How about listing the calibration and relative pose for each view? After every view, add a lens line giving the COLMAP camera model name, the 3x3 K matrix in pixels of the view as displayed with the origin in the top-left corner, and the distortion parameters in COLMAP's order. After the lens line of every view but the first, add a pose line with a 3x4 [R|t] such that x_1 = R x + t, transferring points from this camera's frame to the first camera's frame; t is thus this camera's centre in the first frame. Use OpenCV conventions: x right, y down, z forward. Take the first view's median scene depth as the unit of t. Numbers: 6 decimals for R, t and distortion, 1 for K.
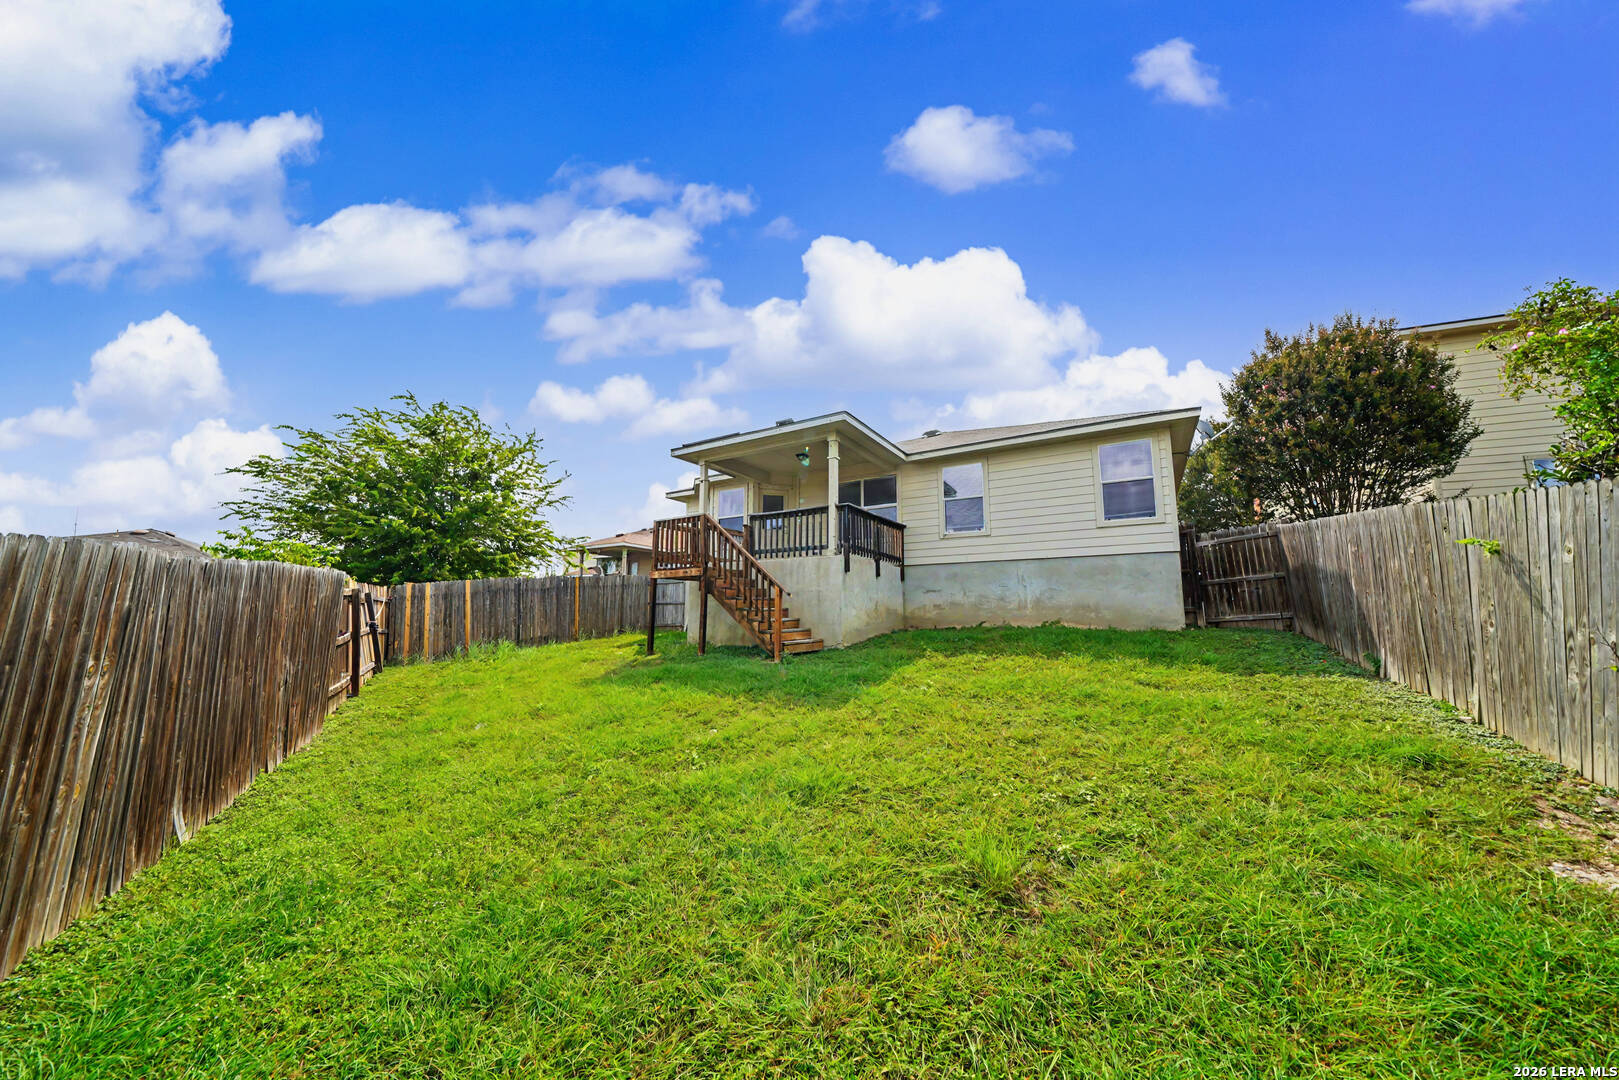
lens RADIAL K [[544.5, 0, 799.9], [0, 544.5, 542.7], [0, 0, 1]] dist [-0.001187, -0.000273]
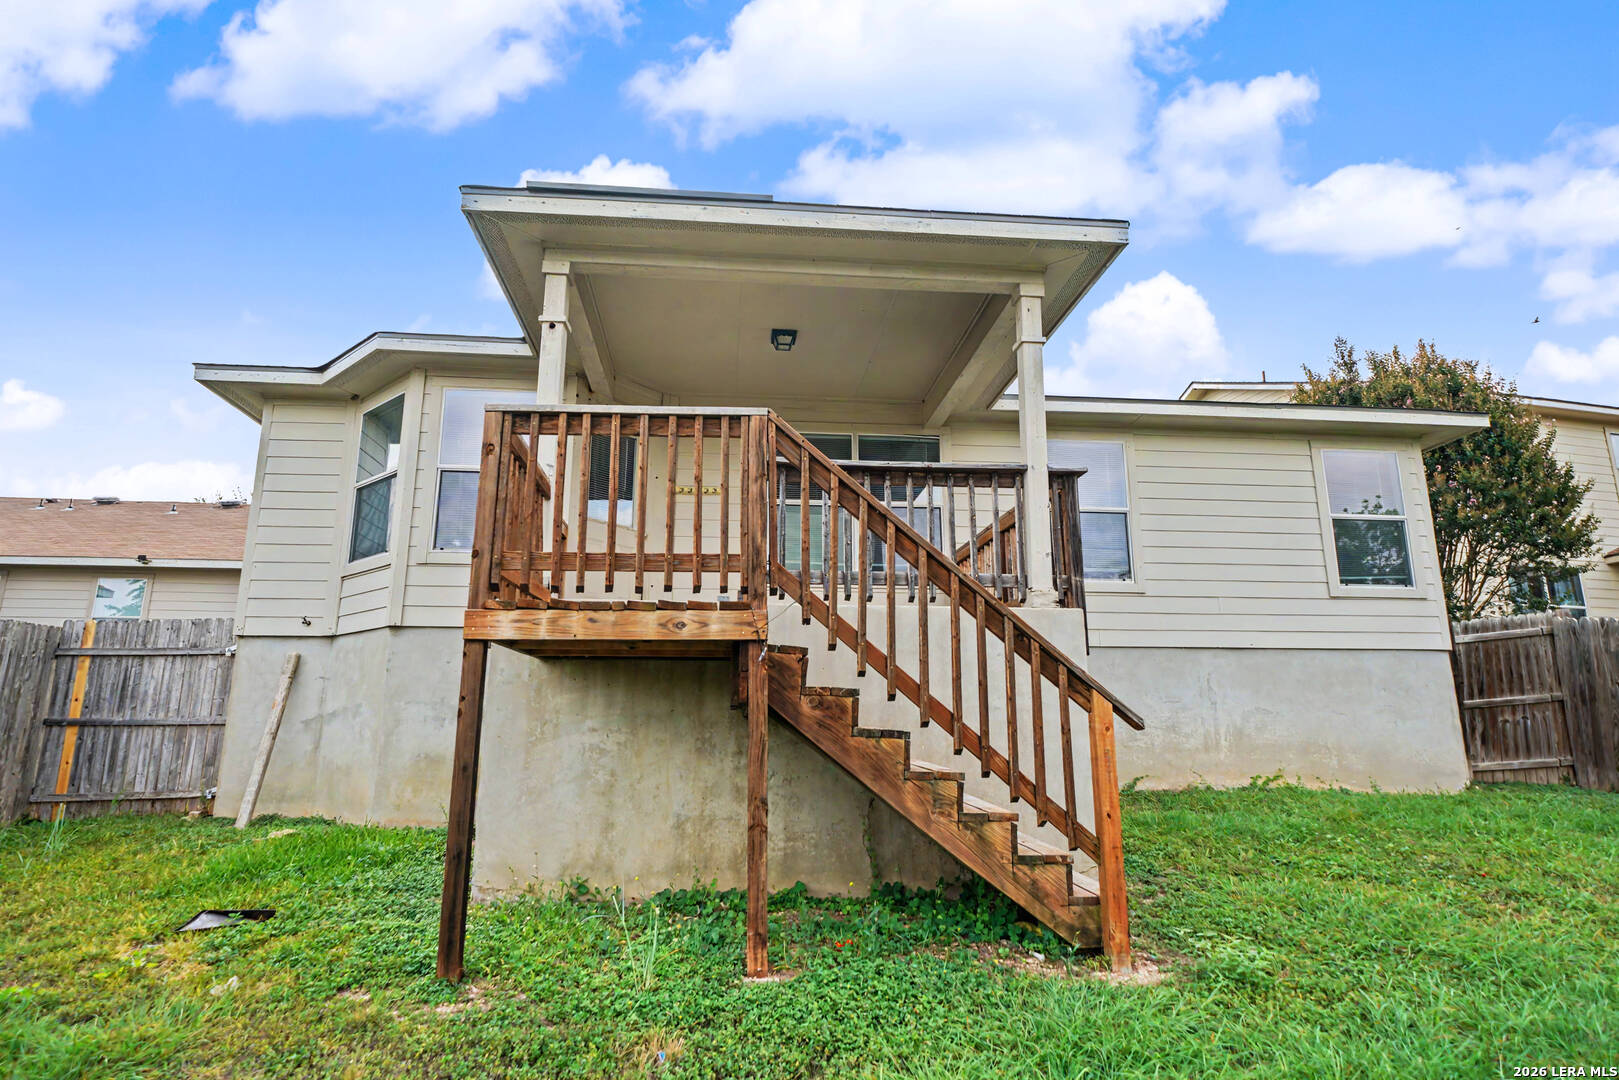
lens RADIAL K [[876.3, 0, 800.0], [0, 876.3, 540.4], [0, 0, 1]] dist [-0.000897, 0.001009]
pose [[0.799850, 0.128878, 0.586199, -0.399324], [-0.081748, 0.990965, -0.106326, 0.053335], [-0.594606, 0.037124, 0.803159, 0.627443]]
